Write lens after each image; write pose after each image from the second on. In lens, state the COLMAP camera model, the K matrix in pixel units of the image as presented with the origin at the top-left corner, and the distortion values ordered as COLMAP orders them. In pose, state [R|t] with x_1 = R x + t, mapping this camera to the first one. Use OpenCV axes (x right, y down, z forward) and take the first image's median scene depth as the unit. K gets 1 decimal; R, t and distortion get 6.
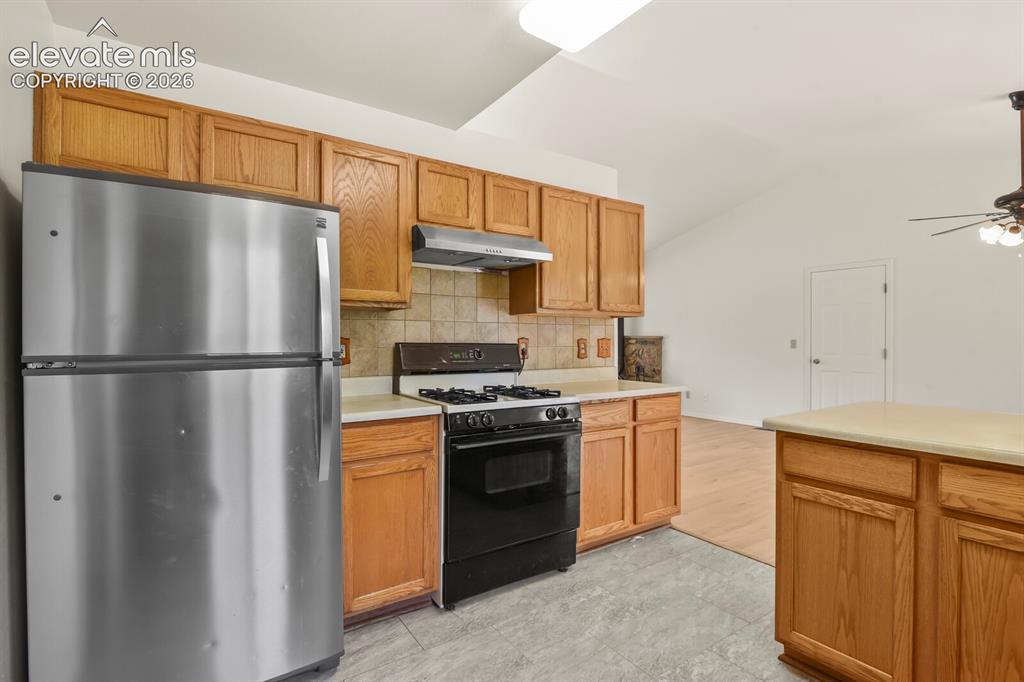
lens RADIAL K [[495.2, 0, 512.8], [0, 495.2, 344.0], [0, 0, 1]] dist [-0.010457, -0.002808]
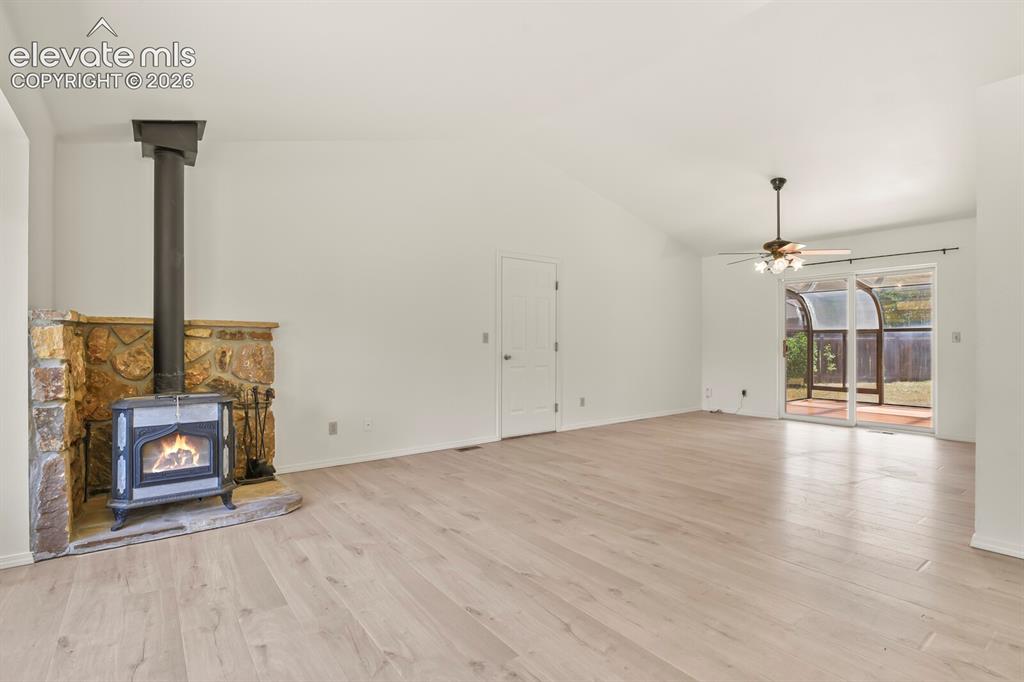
lens RADIAL K [[495.2, 0, 528.1], [0, 495.2, 343.9], [0, 0, 1]] dist [-0.010457, -0.002808]
pose [[-0.069057, -0.004561, 0.997602, -0.692998], [0.010410, 0.999932, 0.005293, 0.016216], [-0.997558, 0.010751, -0.069005, 2.521256]]
